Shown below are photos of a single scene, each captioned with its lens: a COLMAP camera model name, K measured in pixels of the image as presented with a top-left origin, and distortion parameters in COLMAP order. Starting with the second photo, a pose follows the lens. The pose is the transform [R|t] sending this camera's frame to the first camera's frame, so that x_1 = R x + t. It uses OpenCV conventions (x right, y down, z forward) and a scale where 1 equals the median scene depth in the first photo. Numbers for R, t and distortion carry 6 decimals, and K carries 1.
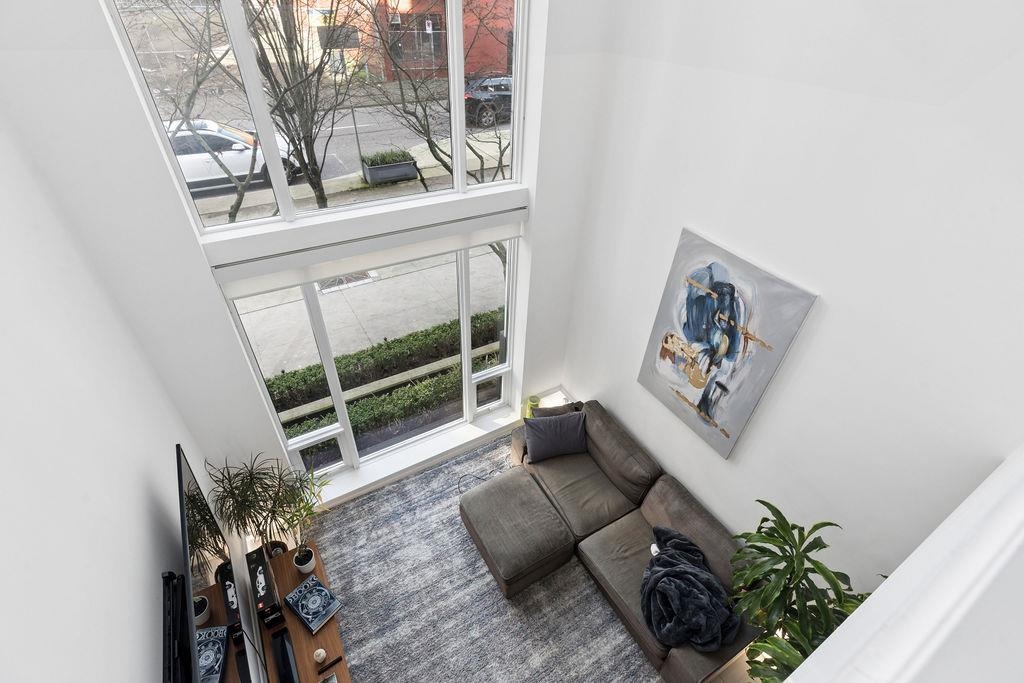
lens RADIAL K [[461.3, 0, 511.2], [0, 461.3, 332.5], [0, 0, 1]] dist [0.001395, 0.000098]
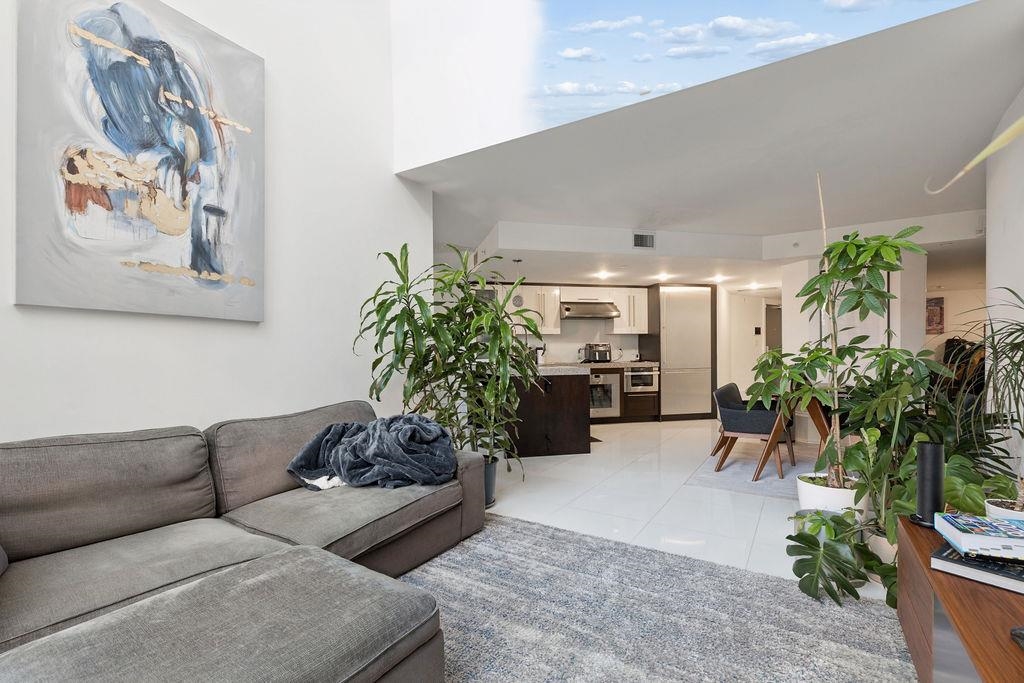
lens RADIAL K [[463.9, 0, 511.9], [0, 463.9, 361.2], [0, 0, 1]] dist [0.001734, -0.000015]
pose [[-0.452903, -0.044740, 0.890437, -0.402434], [0.534271, 0.785931, 0.311235, 0.320213], [-0.713746, 0.616694, -0.332047, 1.045860]]
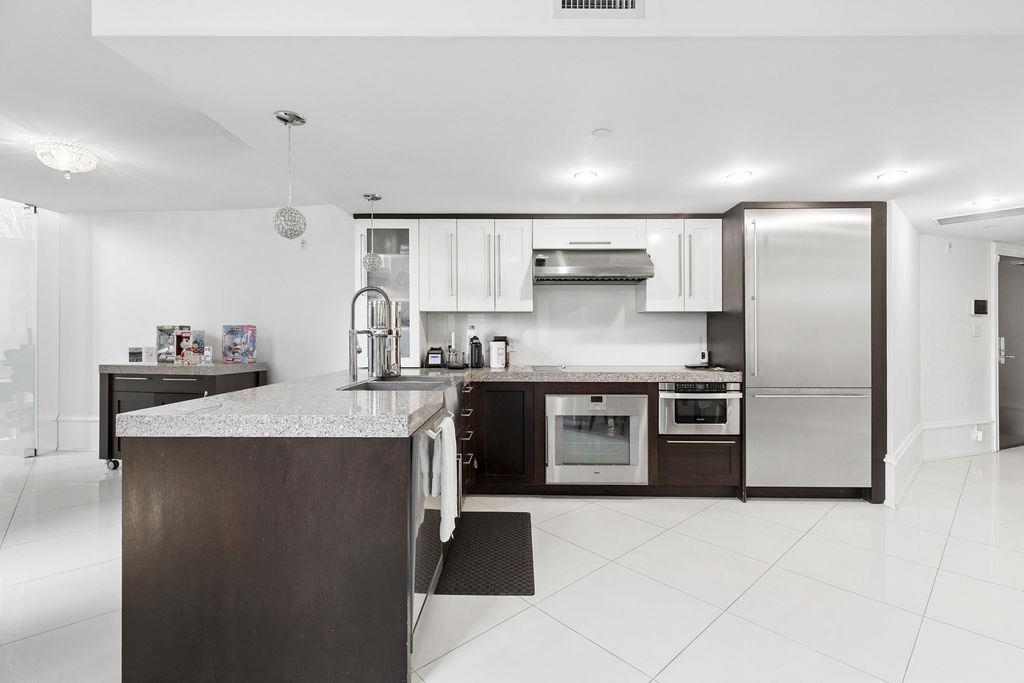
lens RADIAL K [[461.6, 0, 516.8], [0, 461.6, 332.1], [0, 0, 1]] dist [0.000015, 0.000048]
pose [[-0.211270, -0.030071, 0.976965, 0.348938], [0.582319, 0.798905, 0.150518, 0.865311], [-0.785029, 0.600705, -0.151274, 0.314527]]
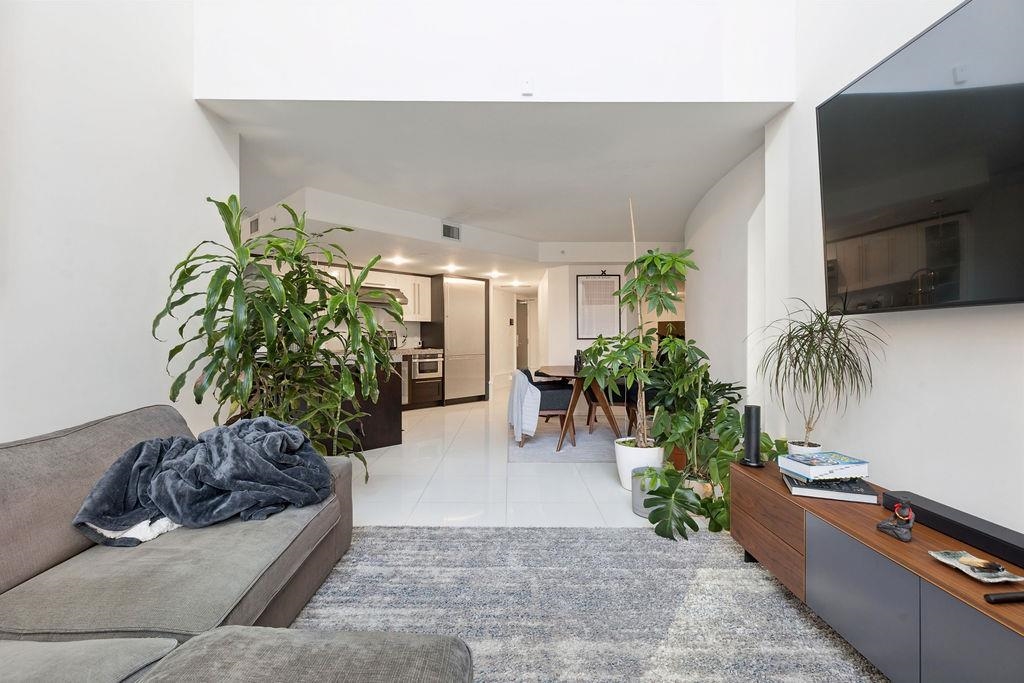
lens RADIAL K [[454.4, 0, 512.0], [0, 454.4, 341.5], [0, 0, 1]] dist [-0.001222, -0.000340]
pose [[-0.859572, -0.035614, 0.509772, -0.200991], [0.285848, 0.793391, 0.537422, 0.239589], [-0.423588, 0.607670, -0.671797, 1.163812]]
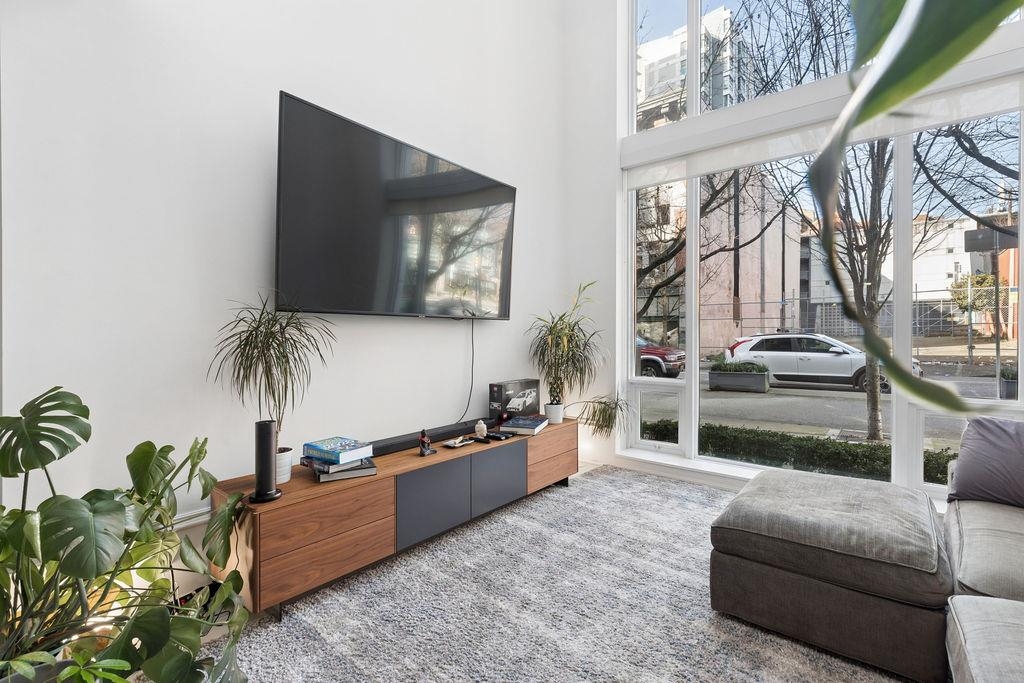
lens RADIAL K [[461.6, 0, 516.8], [0, 461.6, 332.1], [0, 0, 1]] dist [0.000015, 0.000048]
pose [[0.335677, -0.042142, -0.941034, 0.432617], [-0.558530, 0.795541, -0.234860, 0.659030], [0.758529, 0.604432, 0.243507, 0.648996]]
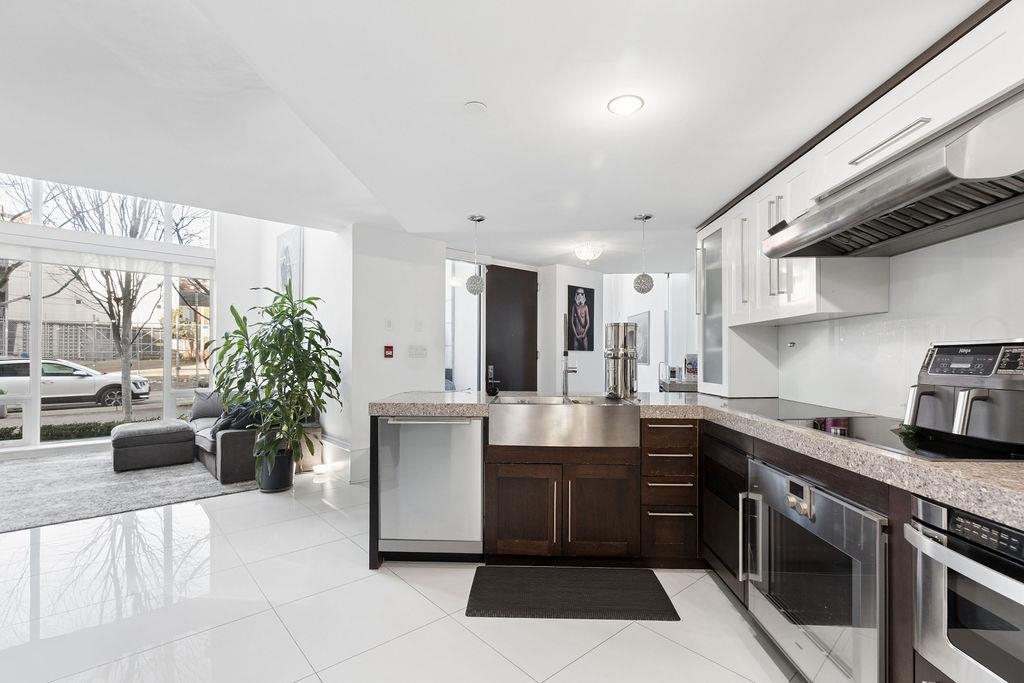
lens RADIAL K [[463.9, 0, 511.9], [0, 463.9, 361.2], [0, 0, 1]] dist [0.001734, -0.000015]
pose [[0.983170, -0.031357, 0.179979, 0.922609], [0.132681, 0.799776, -0.585452, 1.371445], [-0.125585, 0.599479, 0.790477, -0.307948]]
